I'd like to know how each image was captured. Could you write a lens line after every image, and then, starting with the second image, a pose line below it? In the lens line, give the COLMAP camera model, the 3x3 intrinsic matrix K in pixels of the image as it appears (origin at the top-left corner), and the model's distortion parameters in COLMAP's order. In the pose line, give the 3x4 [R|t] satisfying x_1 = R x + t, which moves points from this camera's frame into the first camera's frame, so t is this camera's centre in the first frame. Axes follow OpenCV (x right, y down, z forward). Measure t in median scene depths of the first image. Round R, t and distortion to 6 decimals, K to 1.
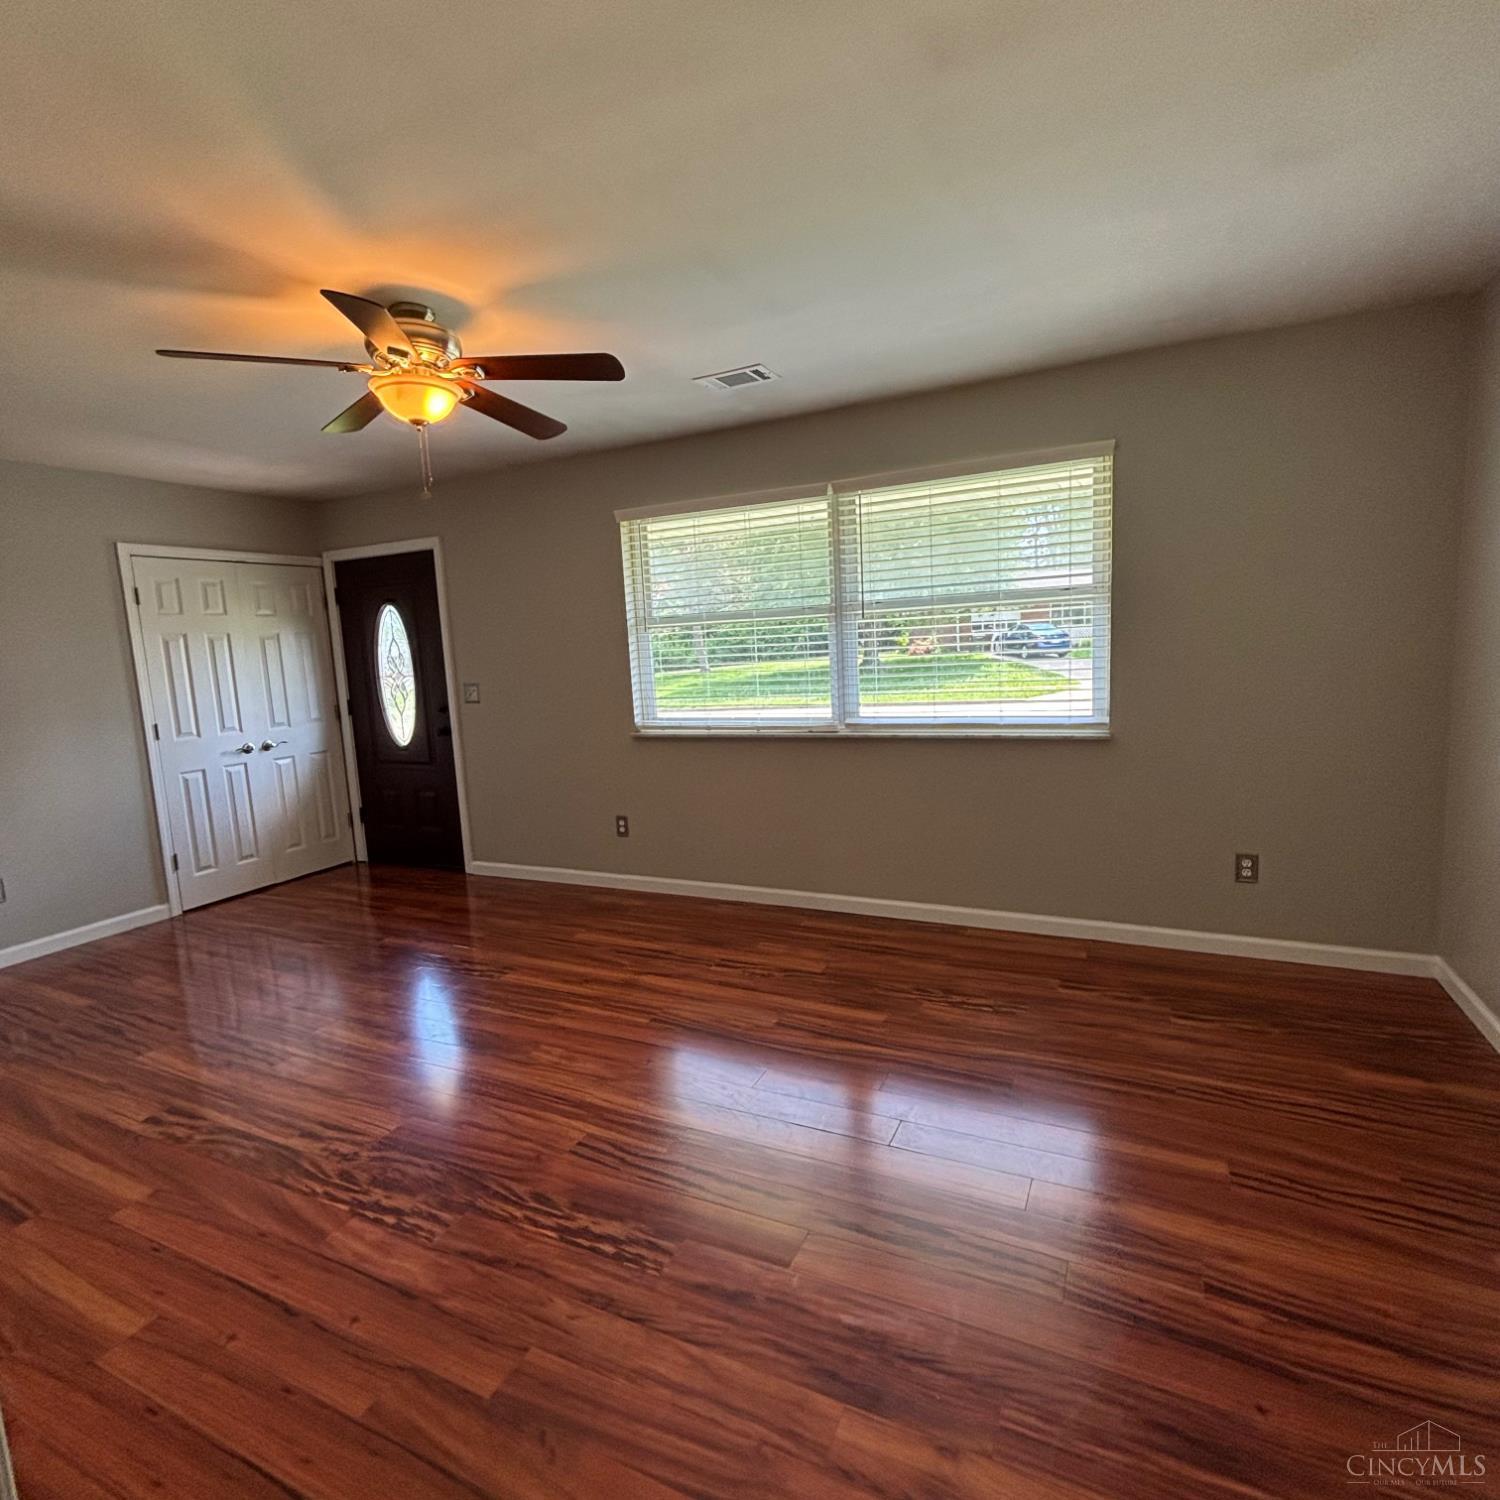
lens RADIAL K [[809.7, 0, 748.6], [0, 809.7, 750.6], [0, 0, 1]] dist [-0.000754, 0.000552]
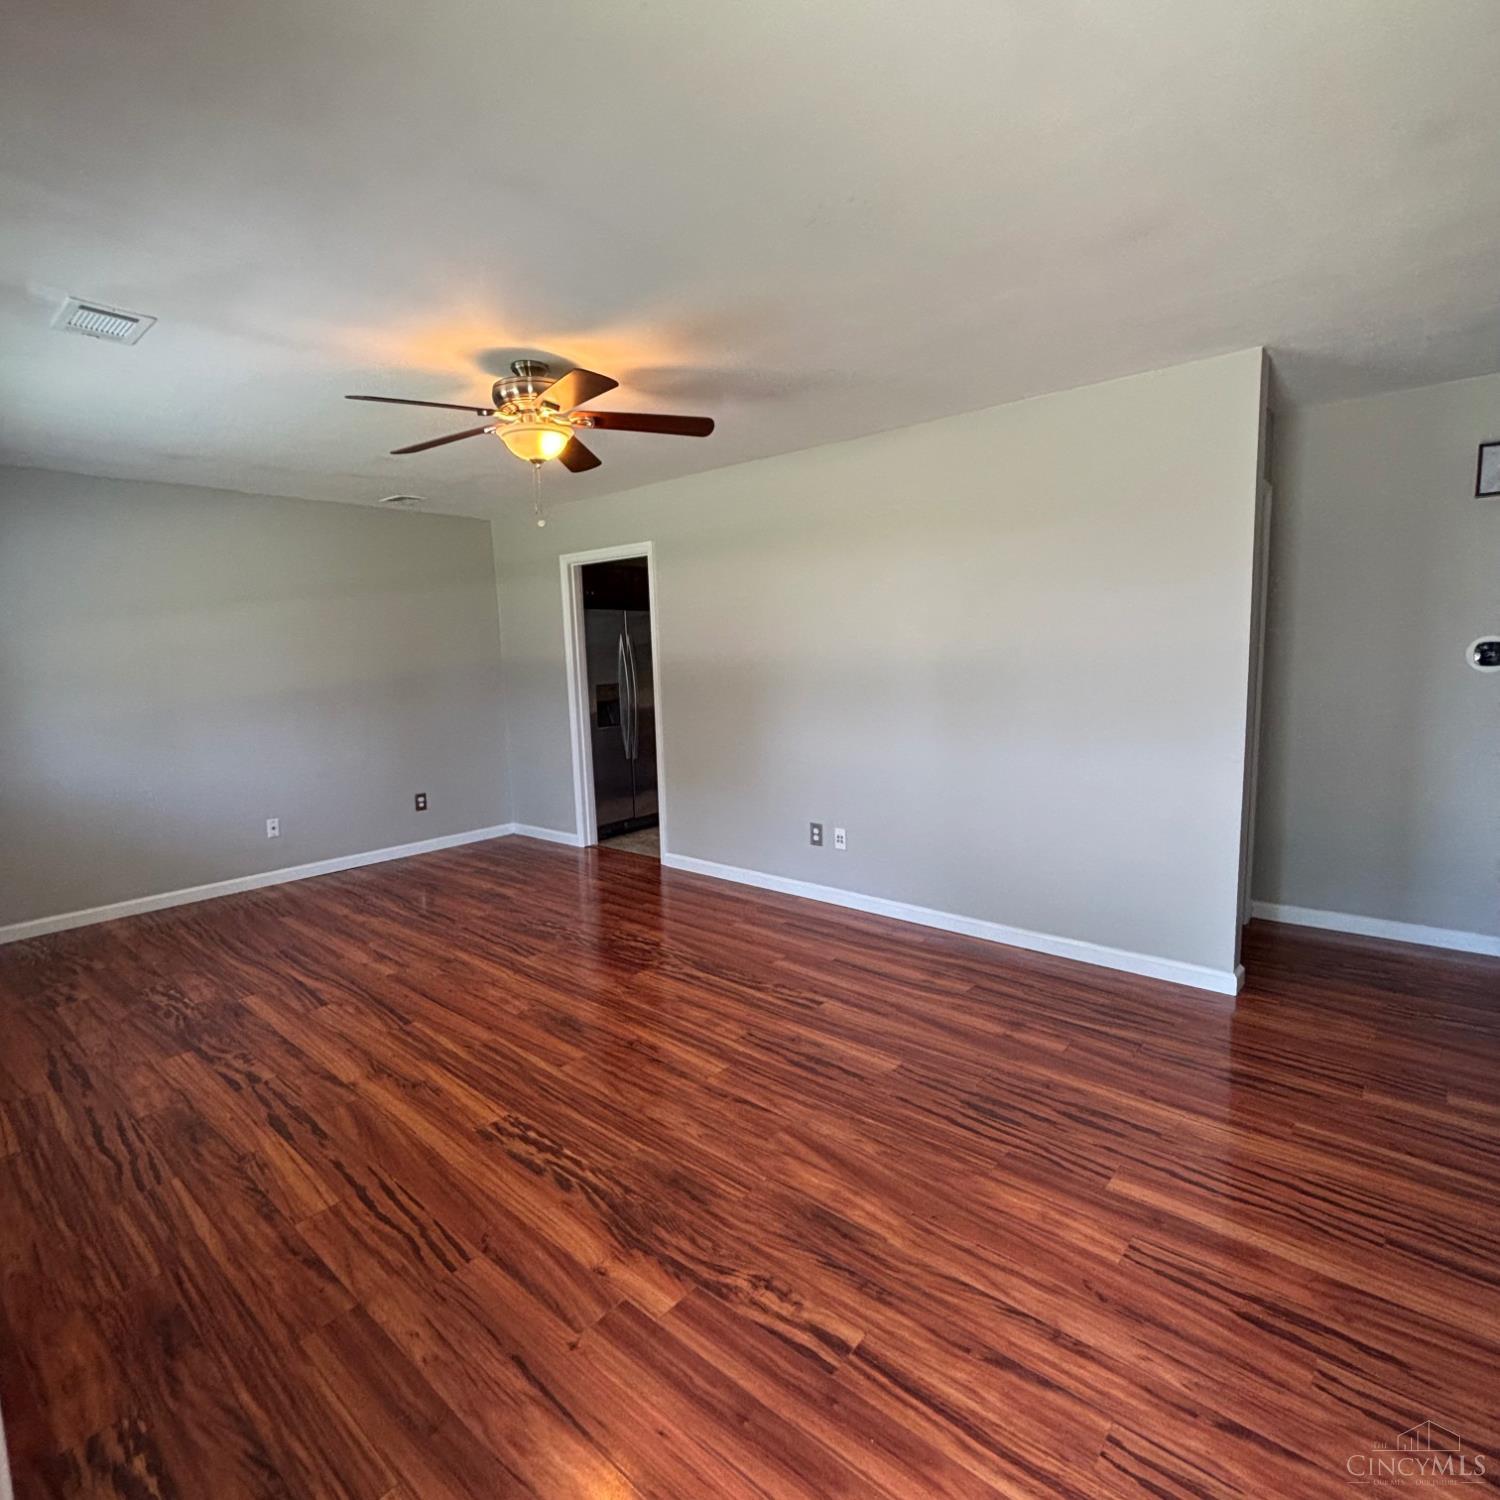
lens RADIAL K [[809.7, 0, 750.2], [0, 809.7, 750.3], [0, 0, 1]] dist [-0.000754, 0.000552]
pose [[-0.963484, 0.045257, 0.263914, -0.830116], [0.110857, 0.964597, 0.239297, -0.205063], [-0.243741, 0.259816, -0.934391, 1.772750]]
